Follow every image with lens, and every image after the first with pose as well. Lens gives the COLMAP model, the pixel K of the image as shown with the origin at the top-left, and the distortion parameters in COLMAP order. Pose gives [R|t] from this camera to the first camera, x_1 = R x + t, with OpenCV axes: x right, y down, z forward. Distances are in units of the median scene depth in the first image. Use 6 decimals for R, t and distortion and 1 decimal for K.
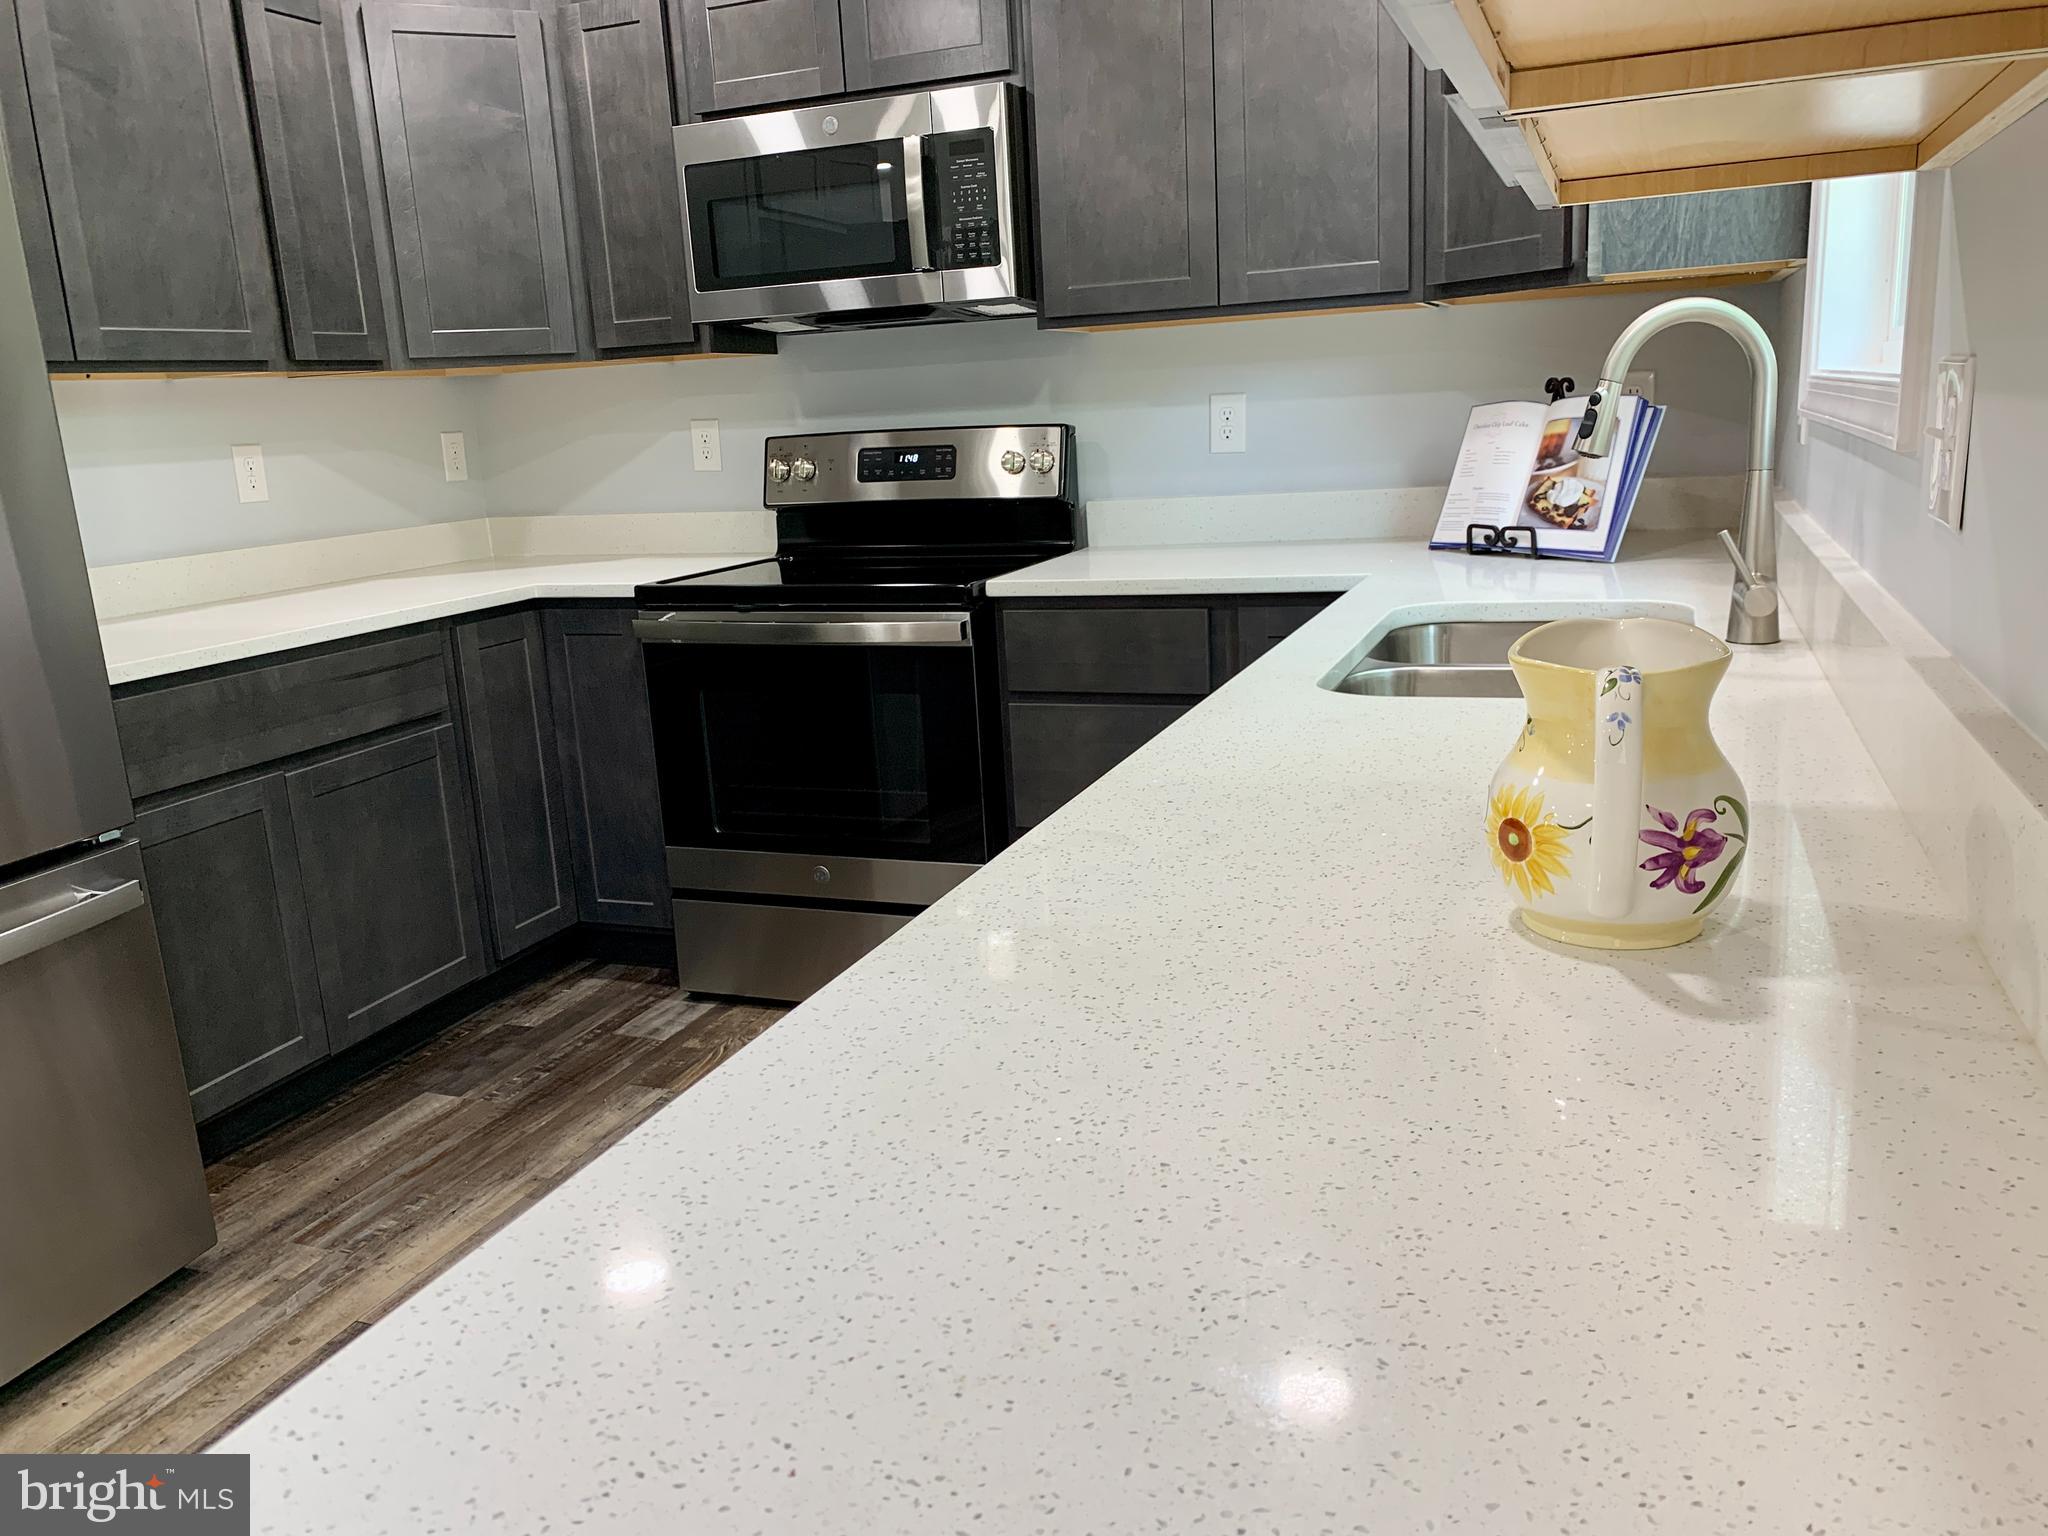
lens RADIAL K [[1564.2, 0, 1029.6], [0, 1564.2, 732.8], [0, 0, 1]] dist [0.021745, -0.022846]
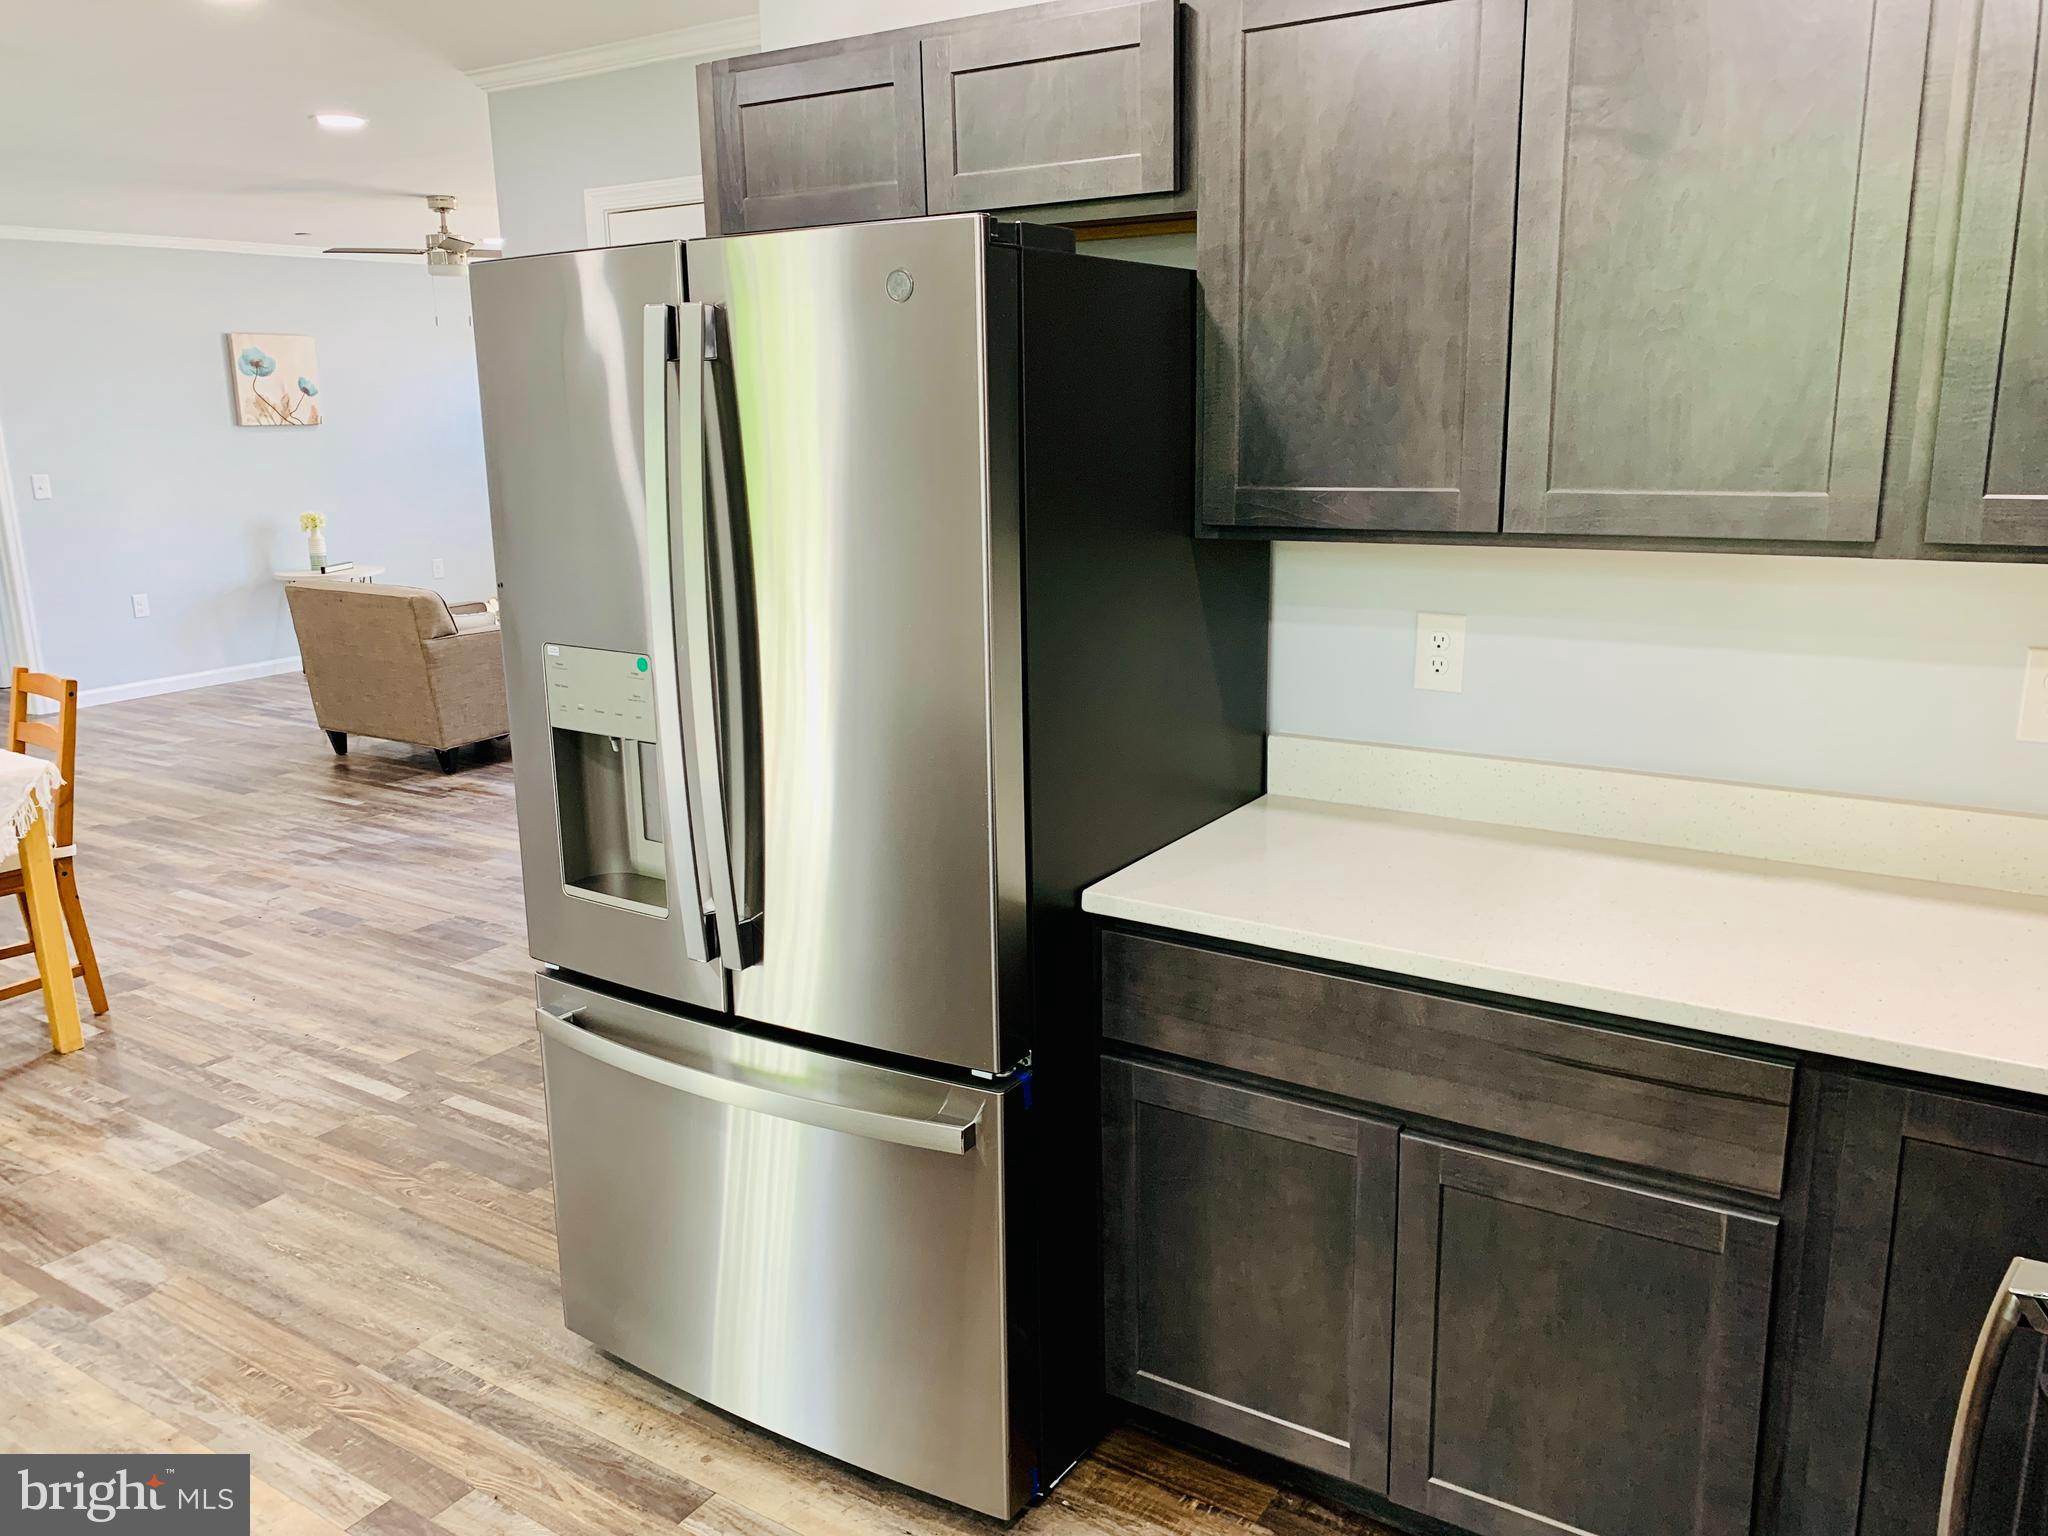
lens RADIAL K [[1564.2, 0, 1011.7], [0, 1564.2, 770.1], [0, 0, 1]] dist [0.021745, -0.022846]
pose [[-0.198151, 0.283813, -0.938182, 0.171245], [-0.181815, 0.929908, 0.319711, -0.297301], [0.963161, 0.233927, -0.132660, 0.809329]]
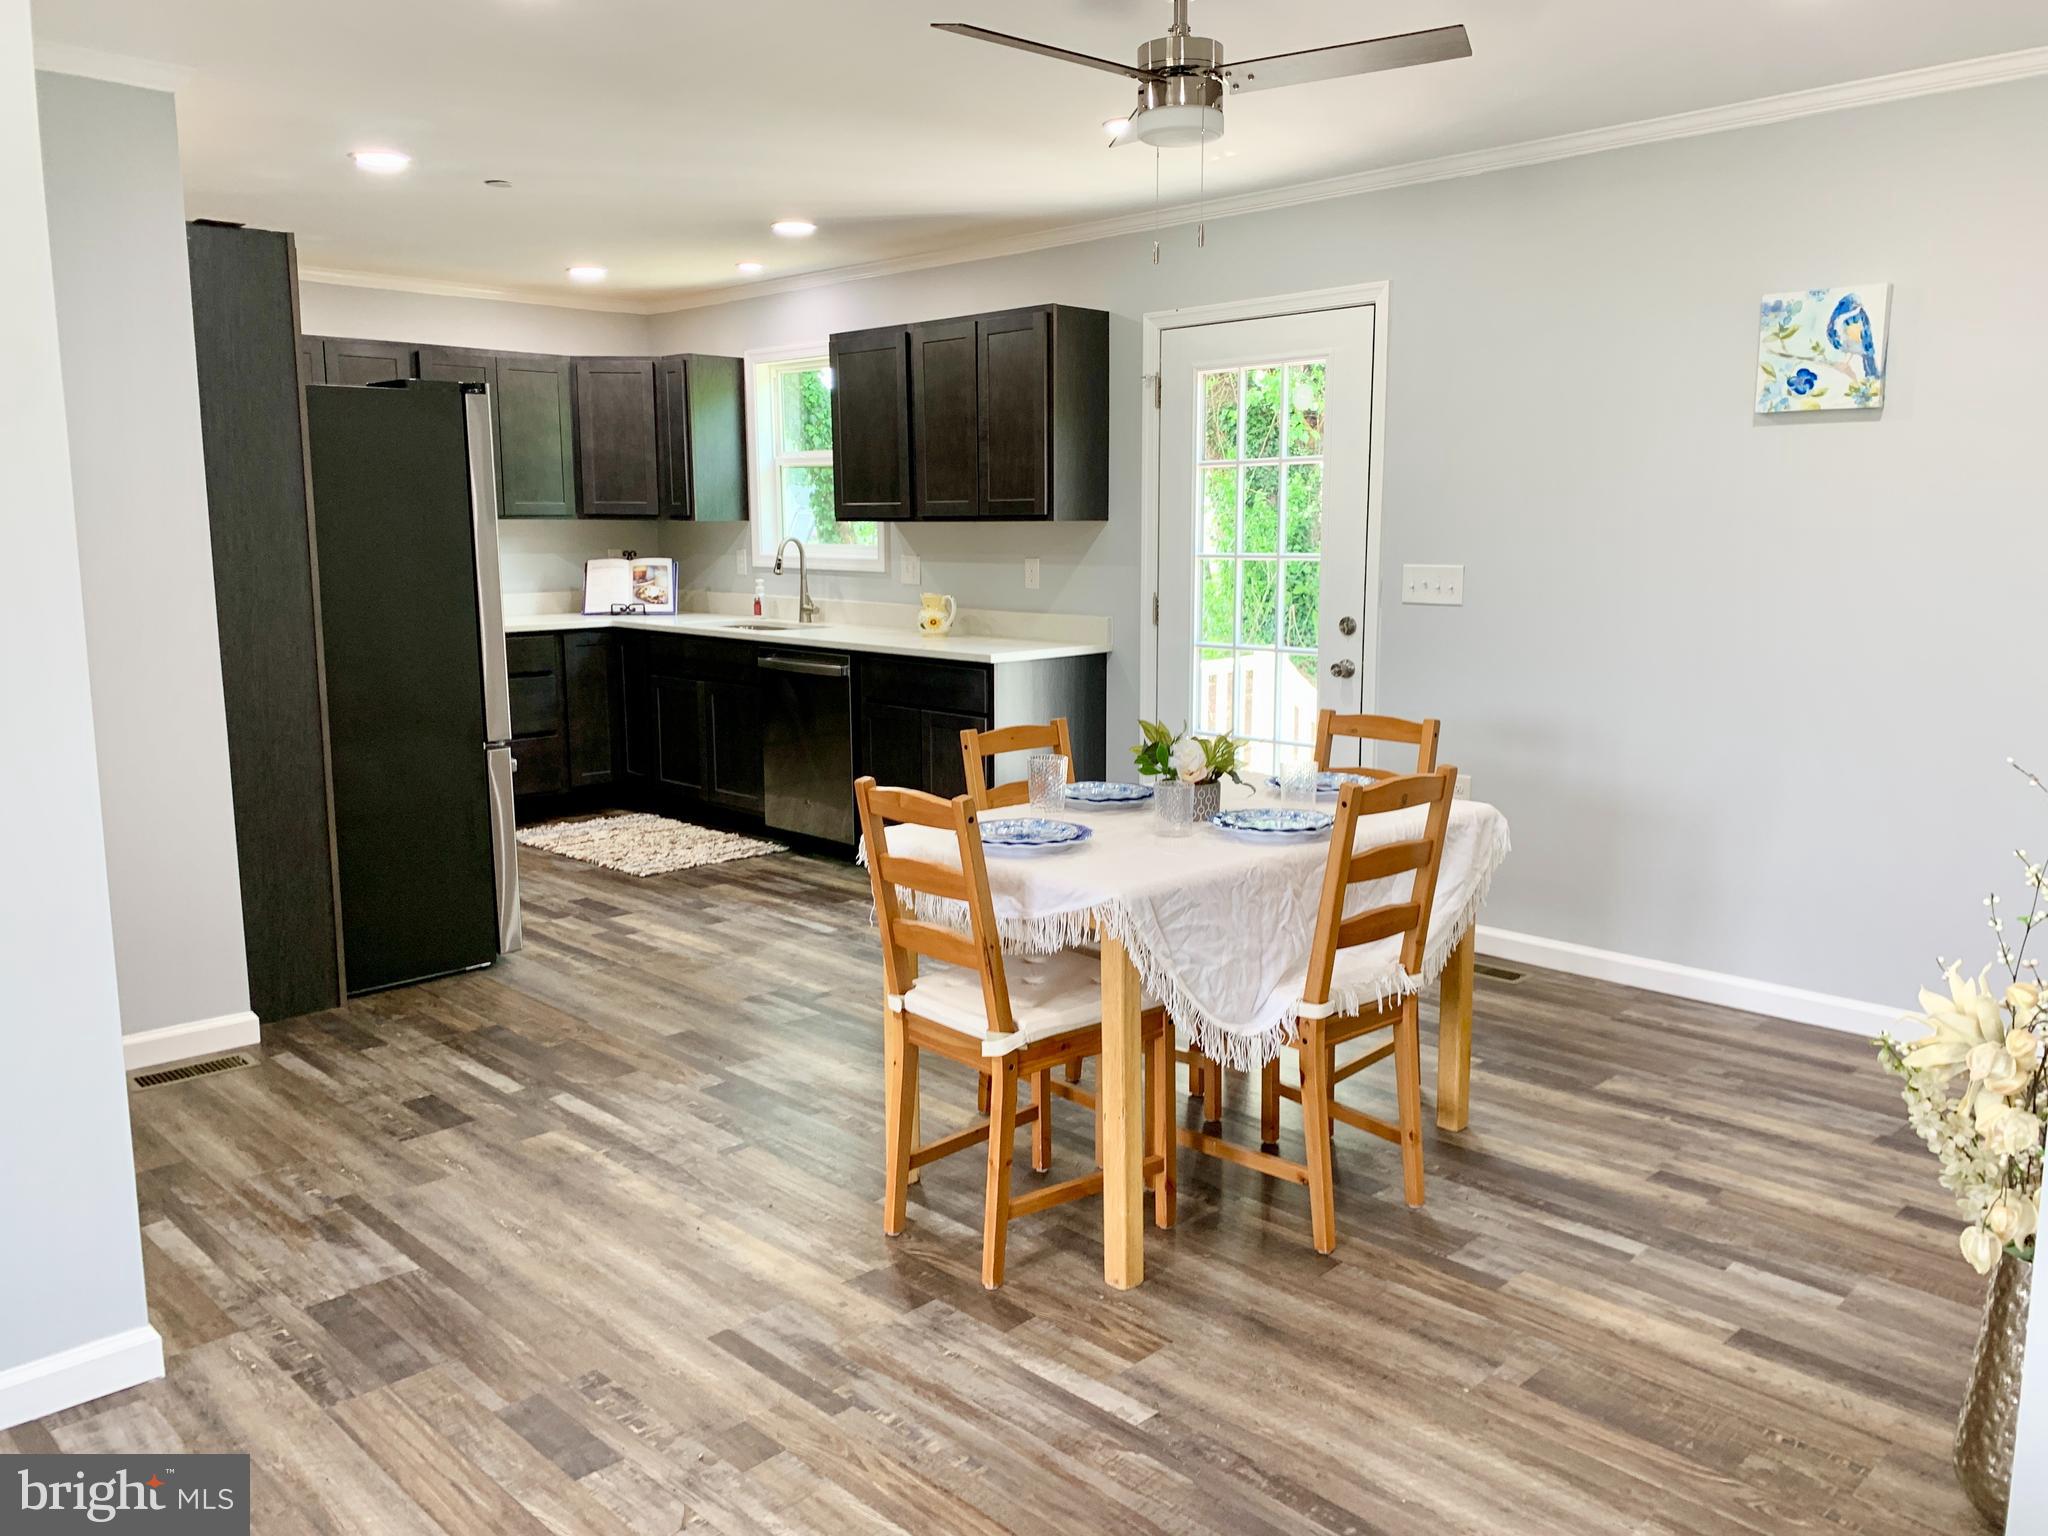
lens RADIAL K [[1564.2, 0, 1040.4], [0, 1564.2, 777.2], [0, 0, 1]] dist [0.021745, -0.022846]
pose [[0.391505, -0.096290, 0.915124, -1.777639], [0.176468, 0.983907, 0.028032, 0.196455], [-0.903096, 0.150516, 0.402196, -0.639791]]
